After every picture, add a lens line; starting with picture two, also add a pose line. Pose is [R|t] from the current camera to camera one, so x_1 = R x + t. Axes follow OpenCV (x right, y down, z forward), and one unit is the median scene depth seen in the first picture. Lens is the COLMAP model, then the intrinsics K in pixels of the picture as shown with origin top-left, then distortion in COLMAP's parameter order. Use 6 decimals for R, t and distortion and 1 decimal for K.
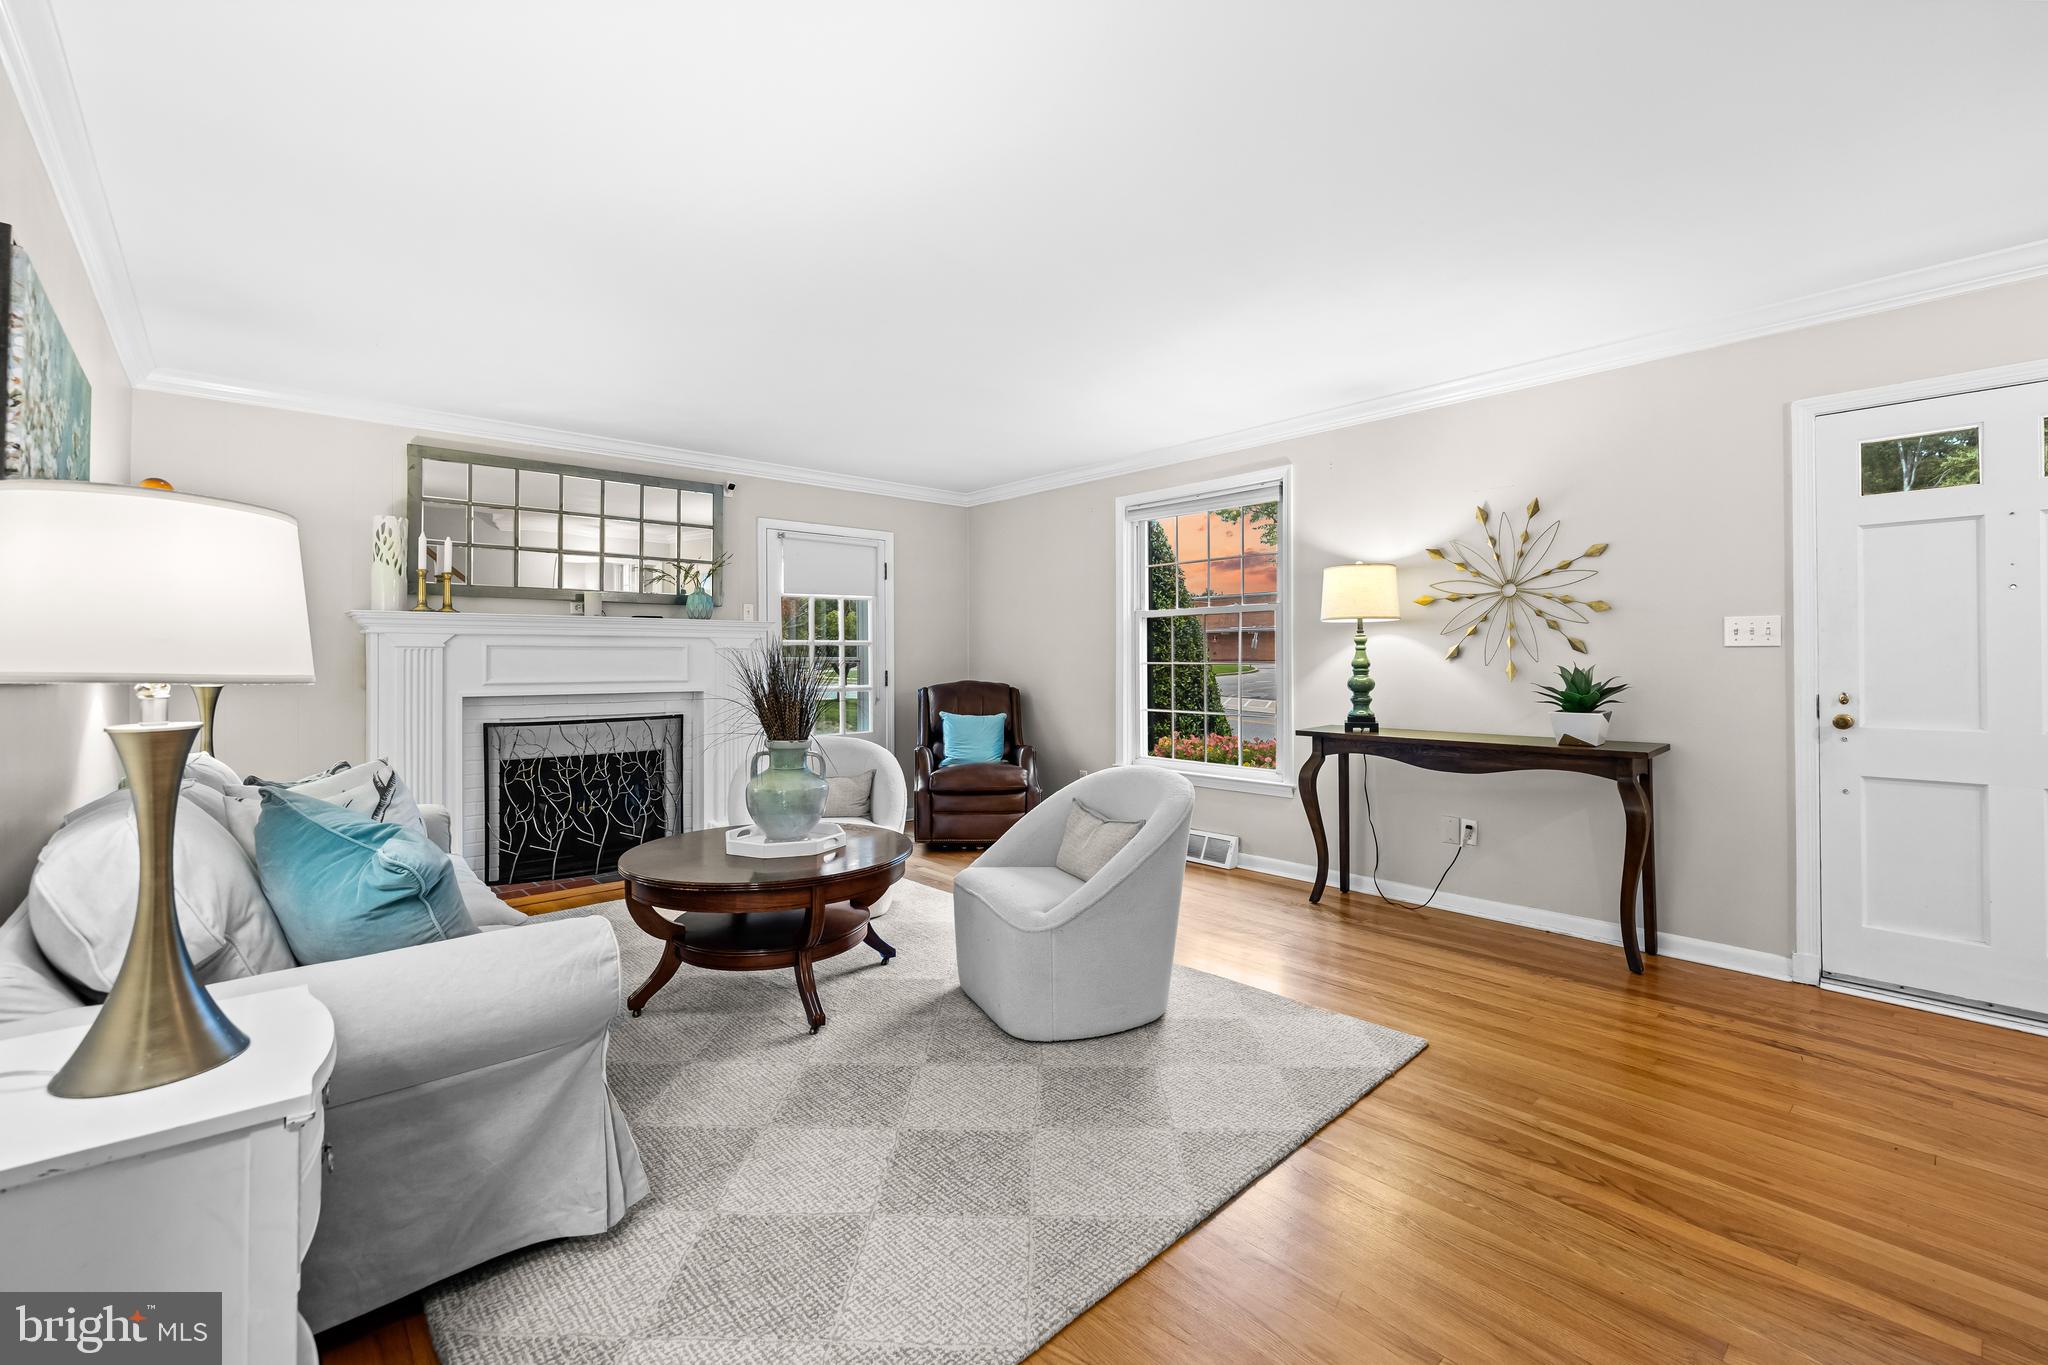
lens RADIAL K [[872.3, 0, 1019.2], [0, 872.3, 656.8], [0, 0, 1]] dist [-0.001207, 0.000054]
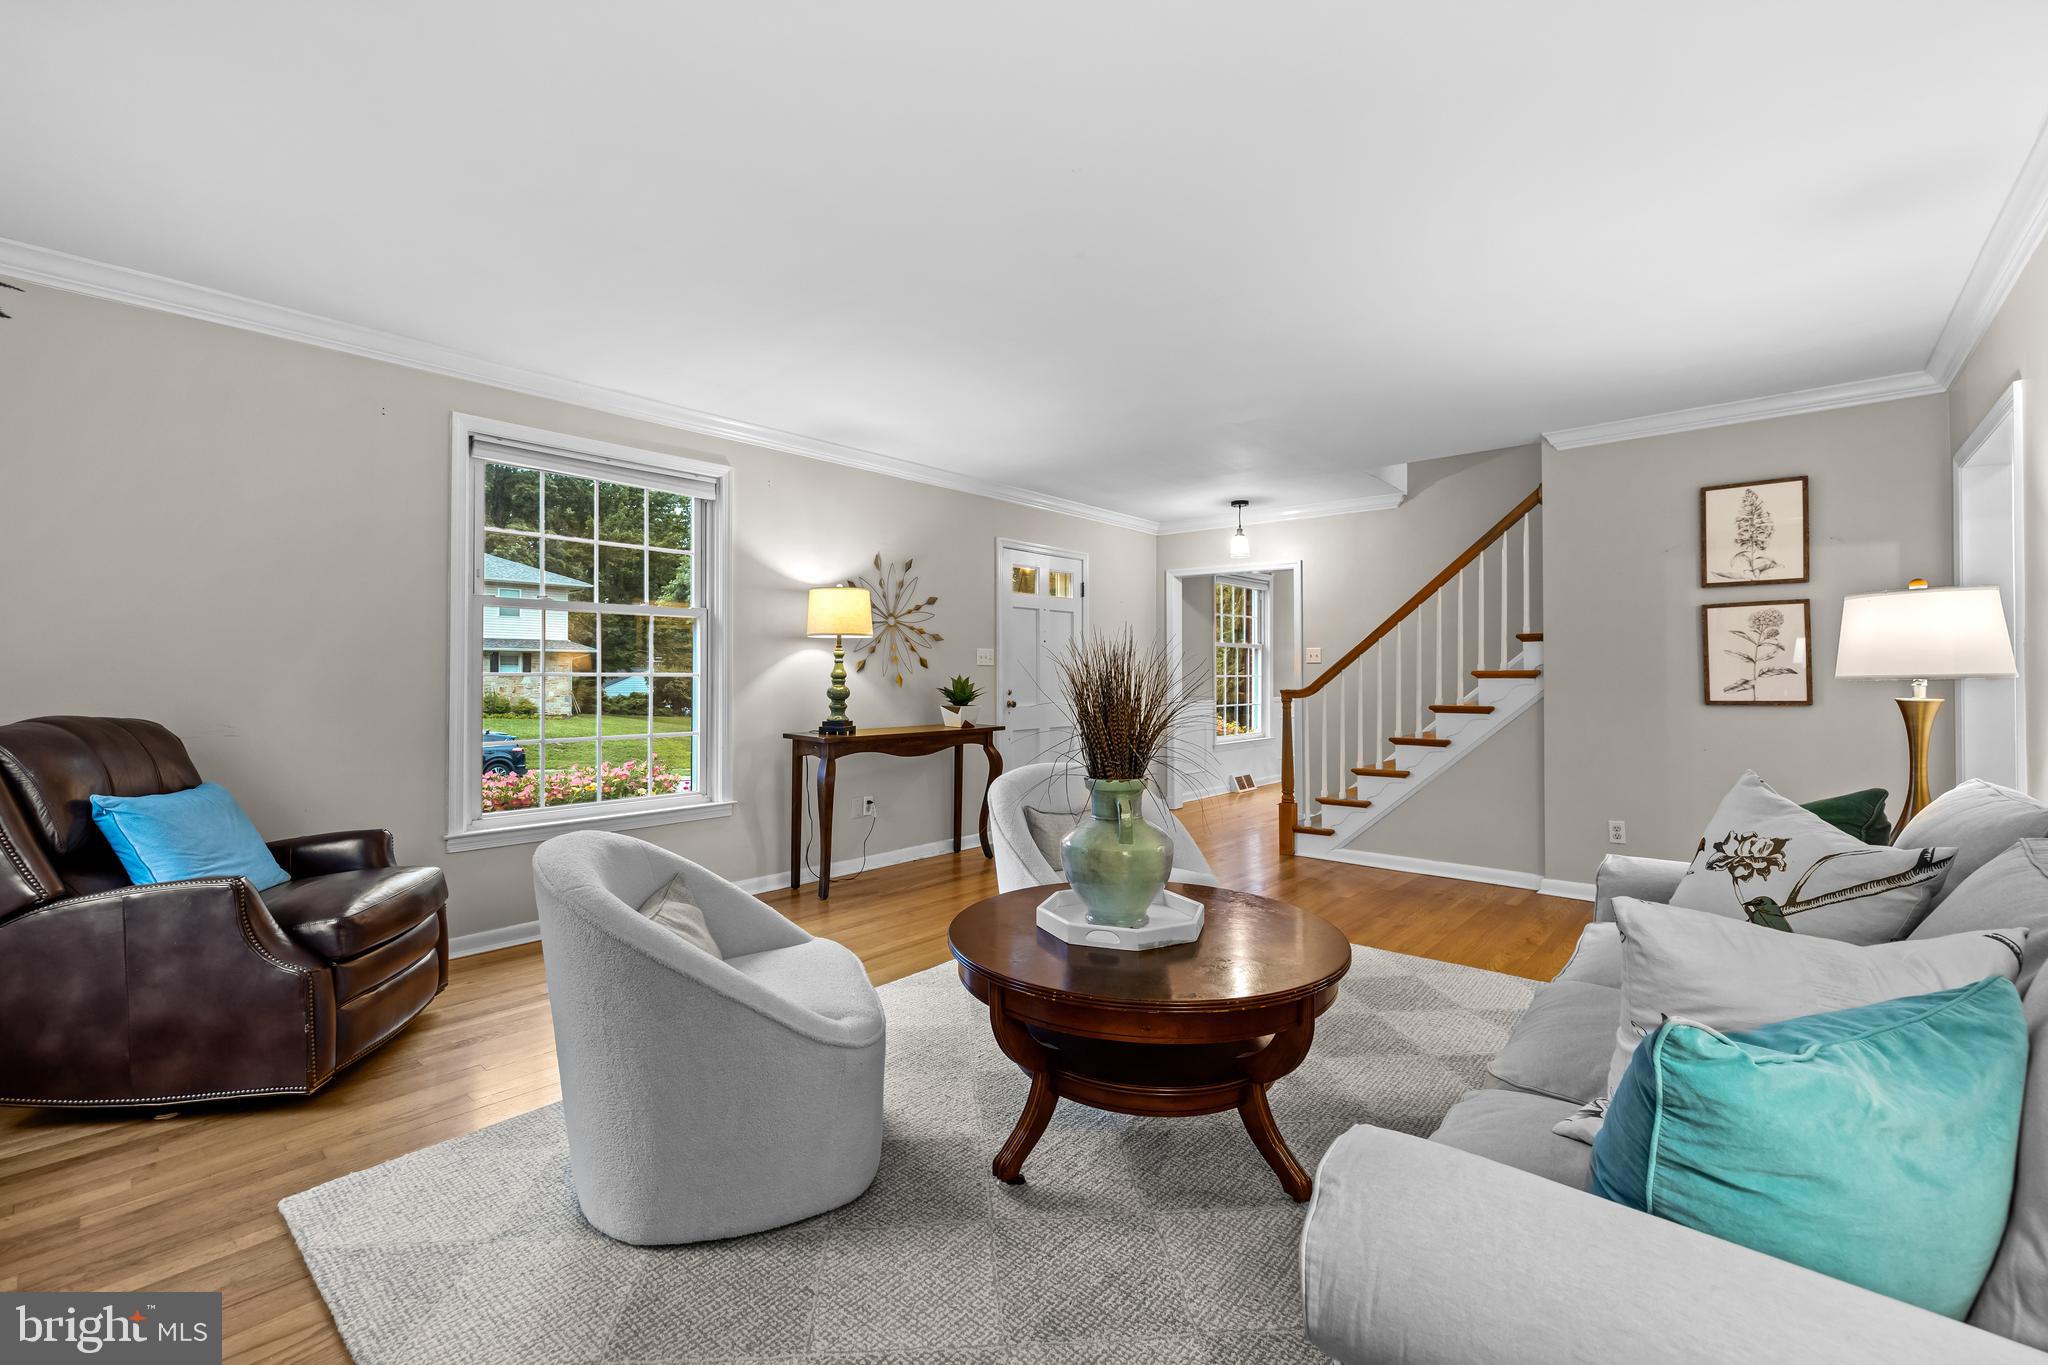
lens RADIAL K [[837.4, 0, 1030.2], [0, 837.4, 676.2], [0, 0, 1]] dist [-0.000595, -0.000013]
pose [[-0.116785, 0.001278, 0.993156, -0.739563], [-0.004875, 0.999986, -0.001860, 0.010979], [-0.993145, -0.005059, -0.116777, 0.907274]]
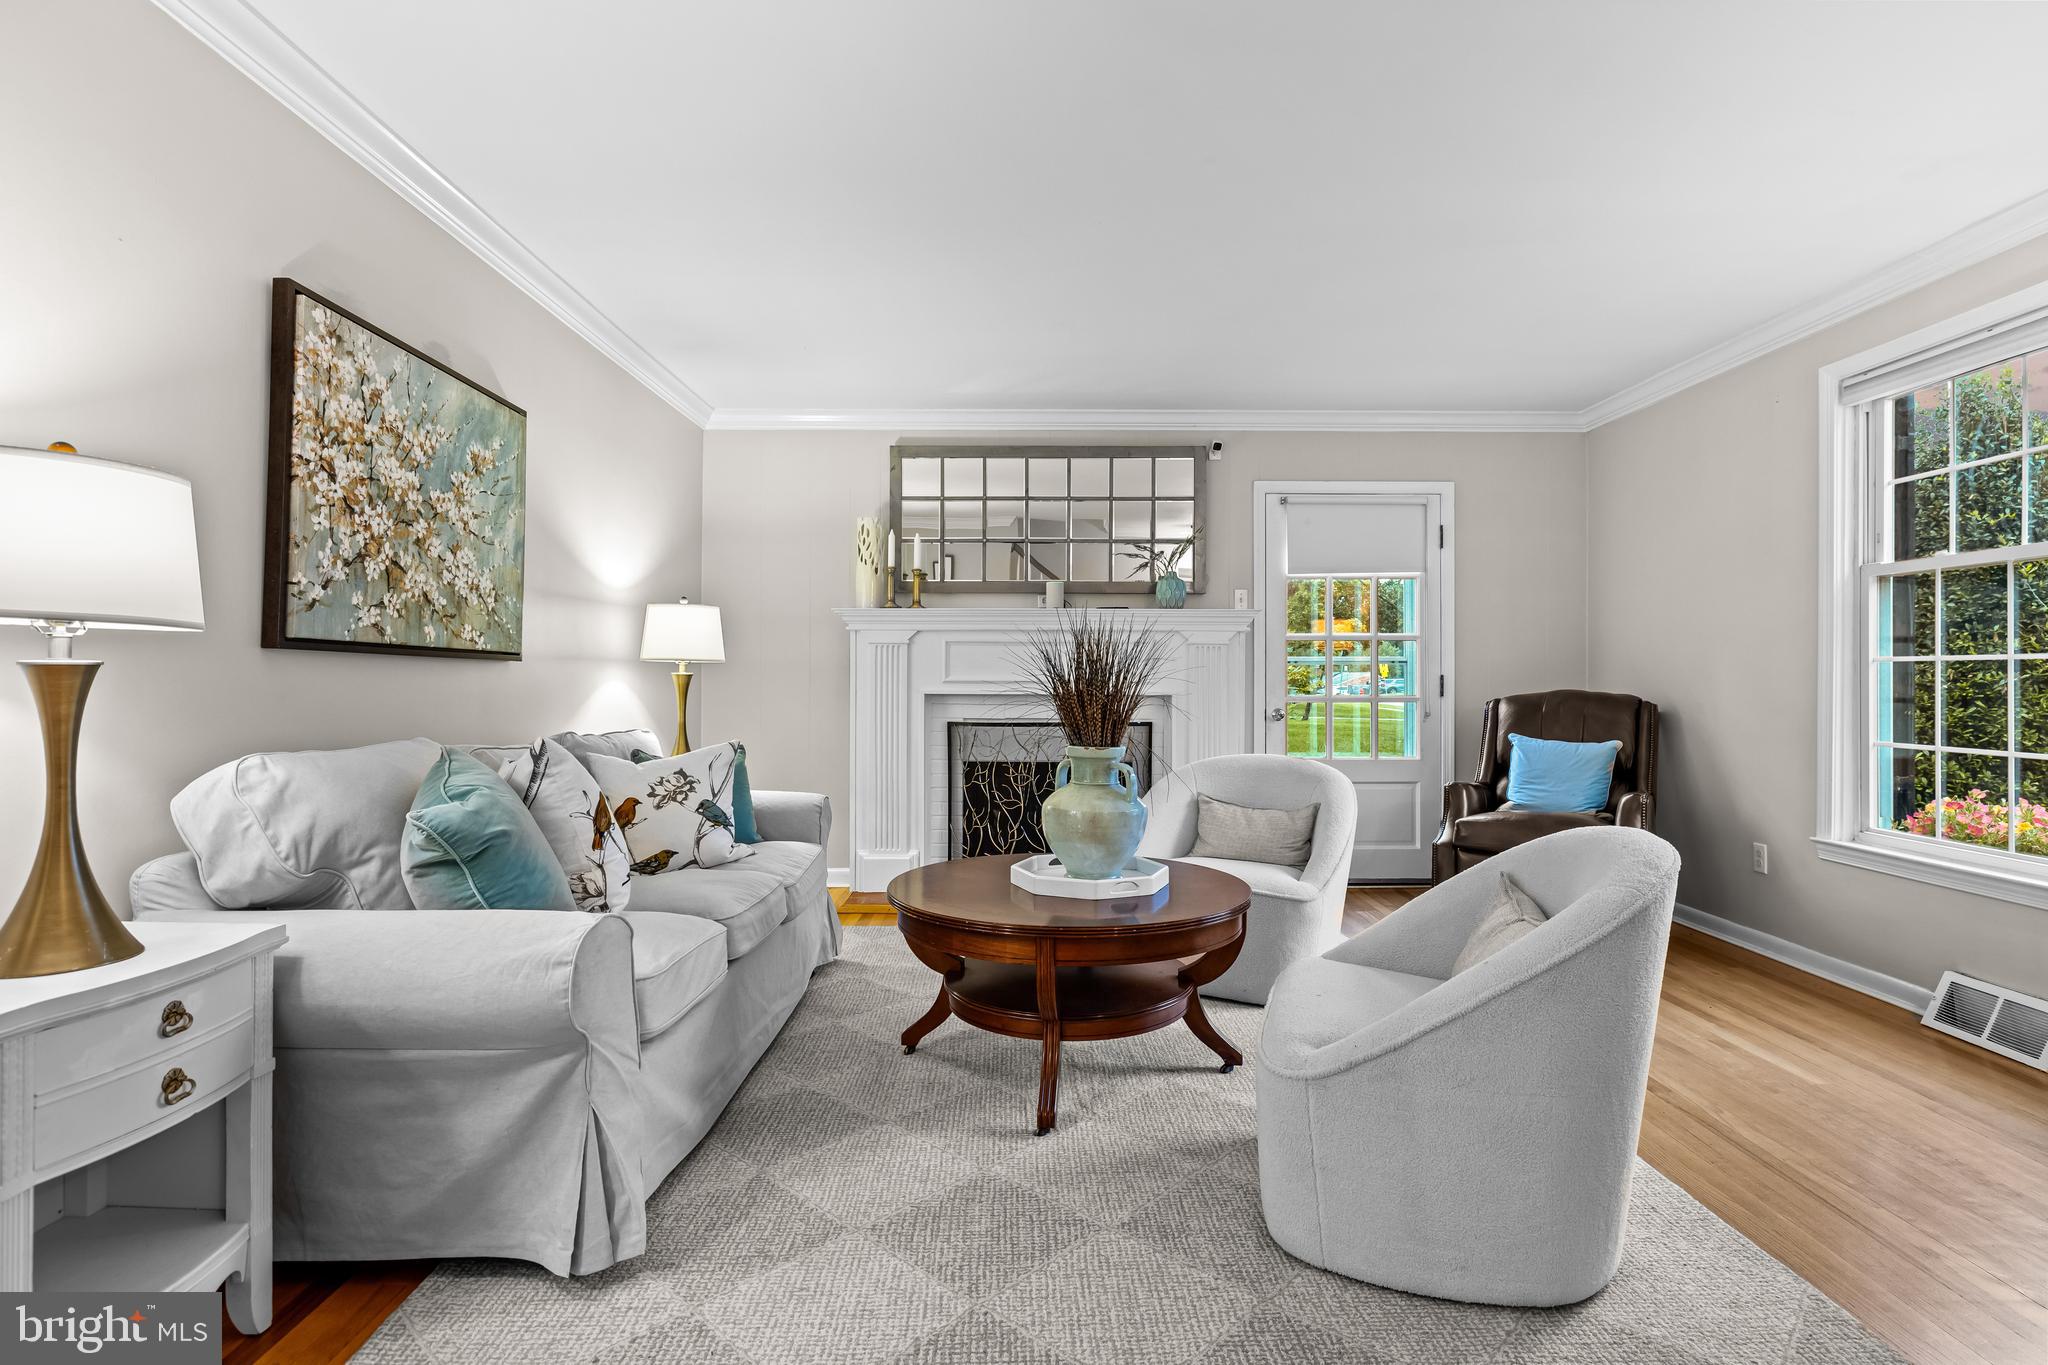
lens RADIAL K [[1011.5, 0, 1029.8], [0, 1011.5, 679.4], [0, 0, 1]] dist [-0.005426, 0.000032]
pose [[0.749084, 0.005138, -0.662456, 0.222299], [-0.002722, 0.999985, 0.004678, 0.025370], [0.662470, -0.001701, 0.749087, 0.233639]]
